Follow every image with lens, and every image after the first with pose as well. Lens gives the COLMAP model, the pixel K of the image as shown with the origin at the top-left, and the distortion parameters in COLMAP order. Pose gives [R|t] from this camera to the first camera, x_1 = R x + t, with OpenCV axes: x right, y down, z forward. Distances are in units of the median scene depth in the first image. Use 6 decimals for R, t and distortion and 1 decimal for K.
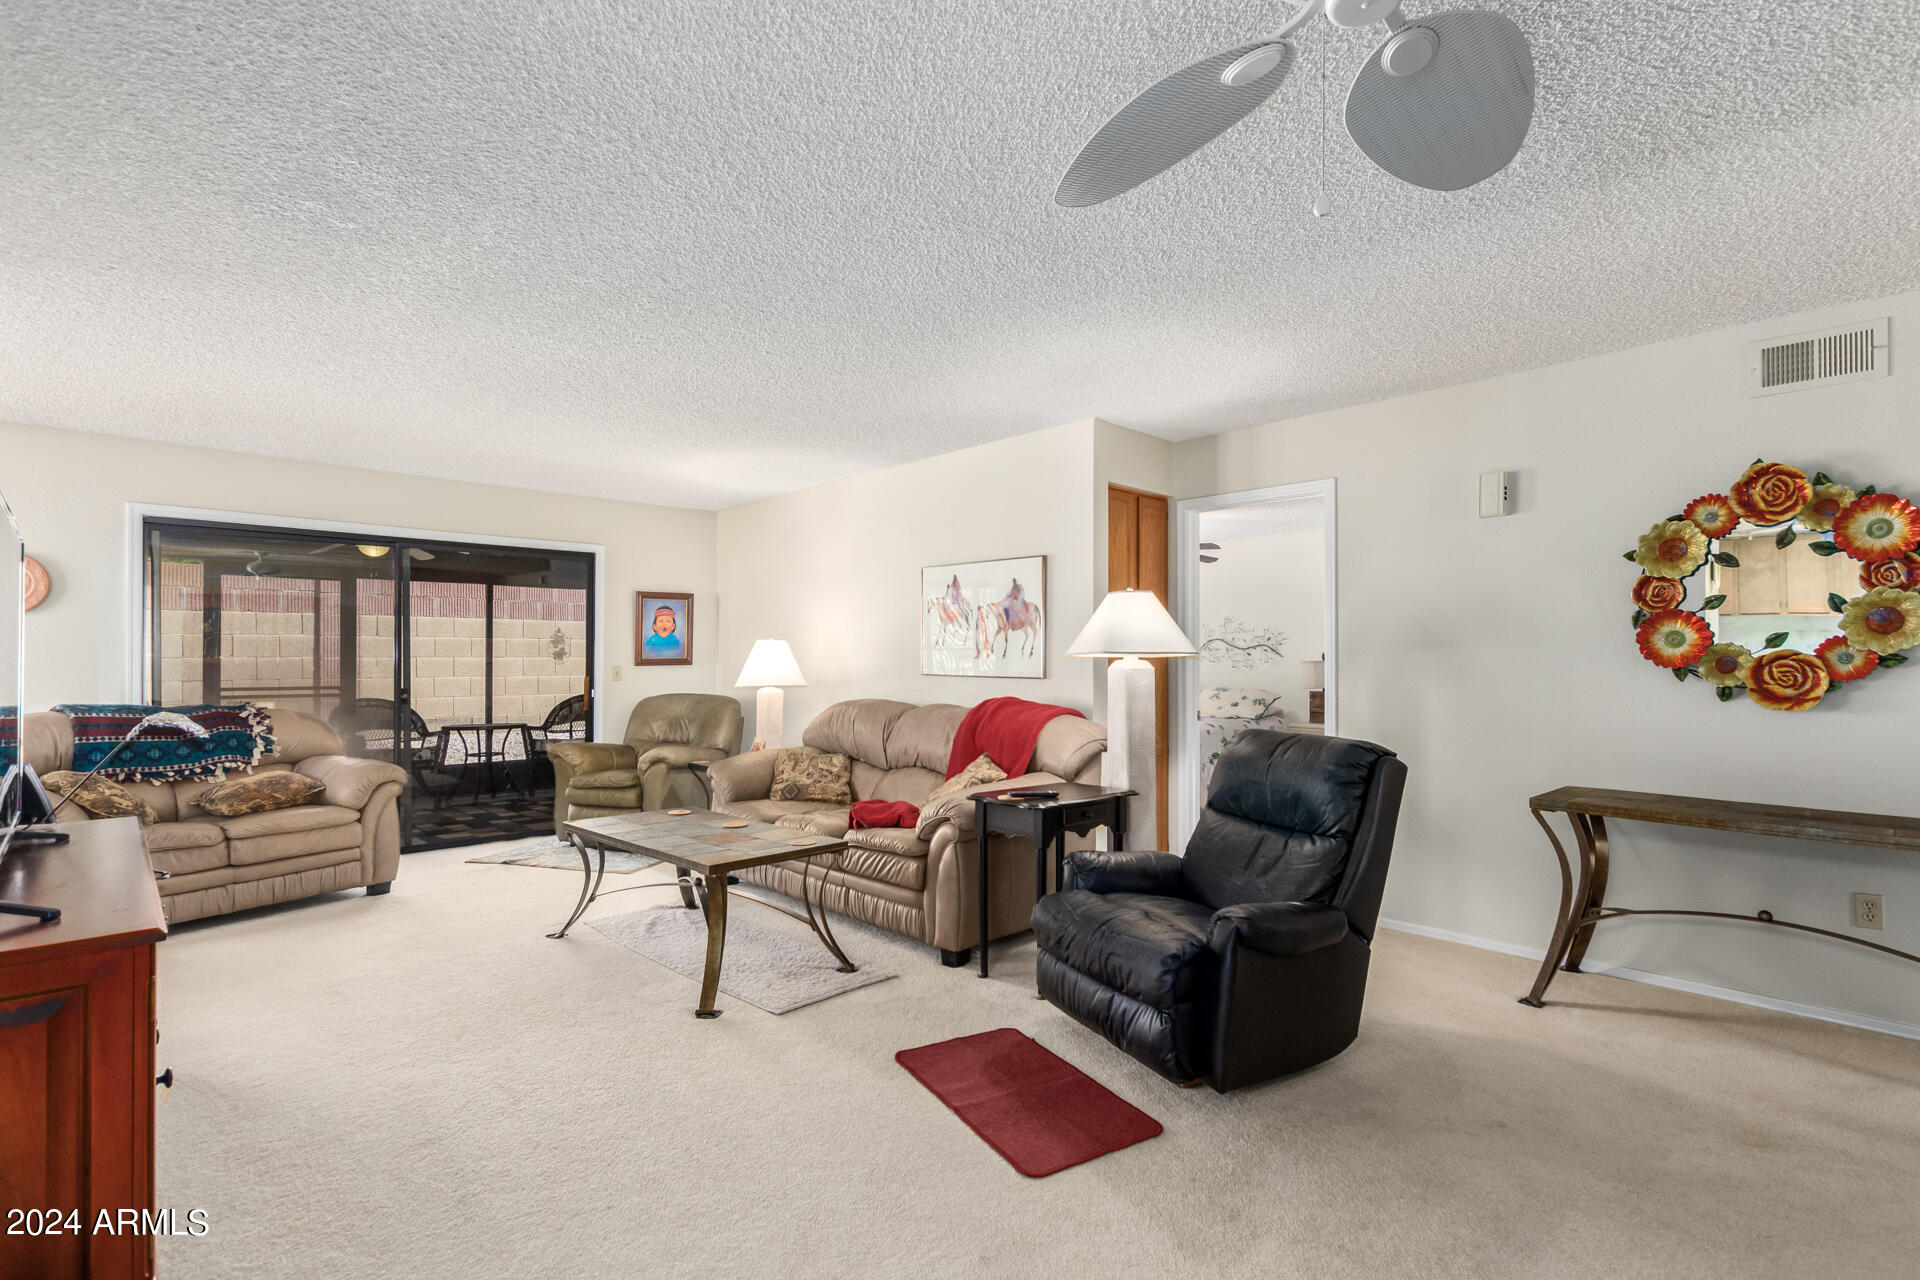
lens RADIAL K [[883.7, 0, 960.0], [0, 883.7, 640.0], [0, 0, 1]] dist [-0.006415, -0.000864]
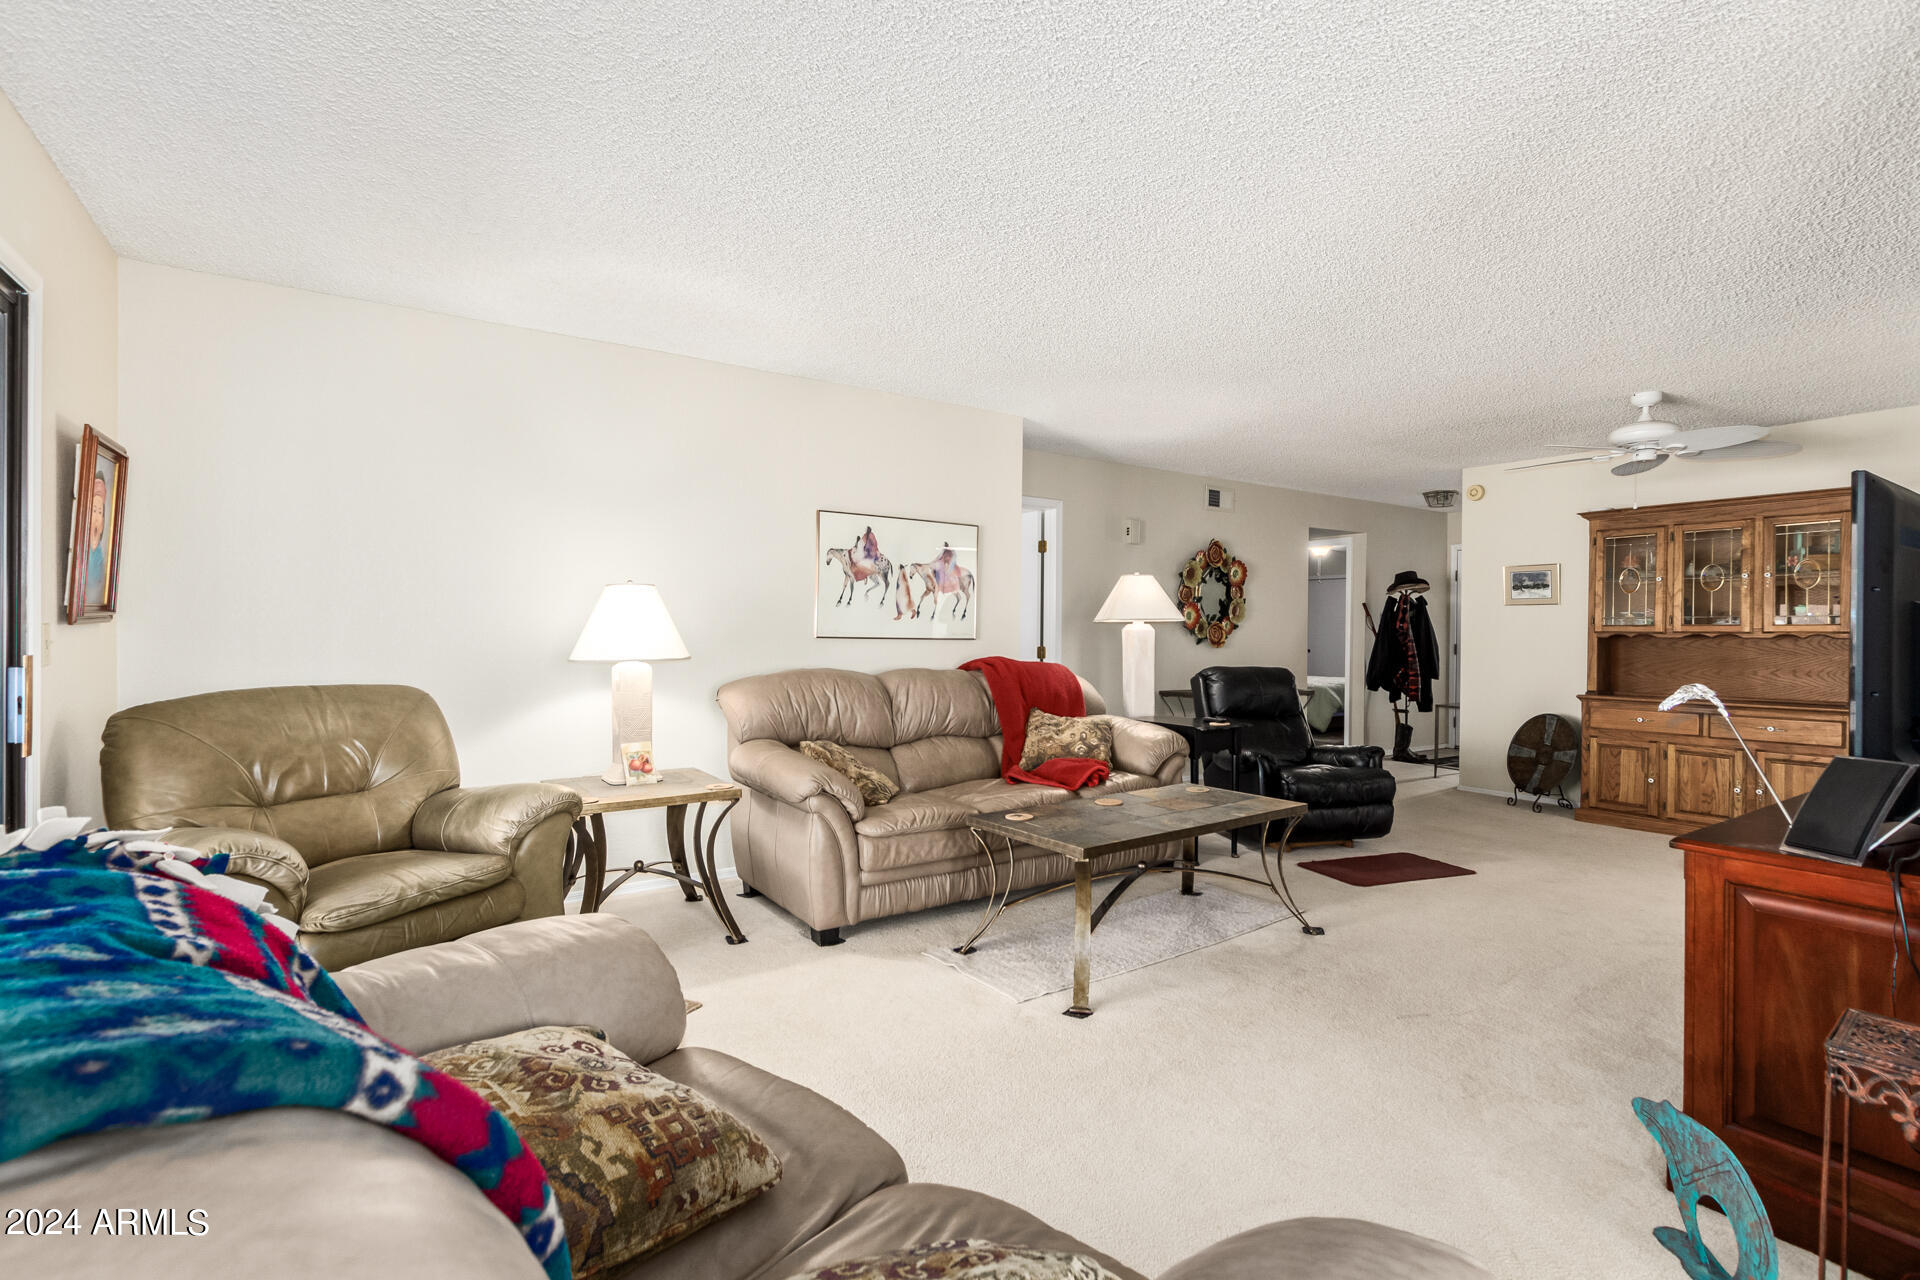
lens RADIAL K [[883.7, 0, 960.0], [0, 883.7, 640.0], [0, 0, 1]] dist [-0.006415, -0.000864]
pose [[0.176625, -0.009723, 0.984230, -0.932315], [-0.028029, 0.999496, 0.014904, 0.027355], [-0.983879, -0.030220, 0.176264, 0.788187]]
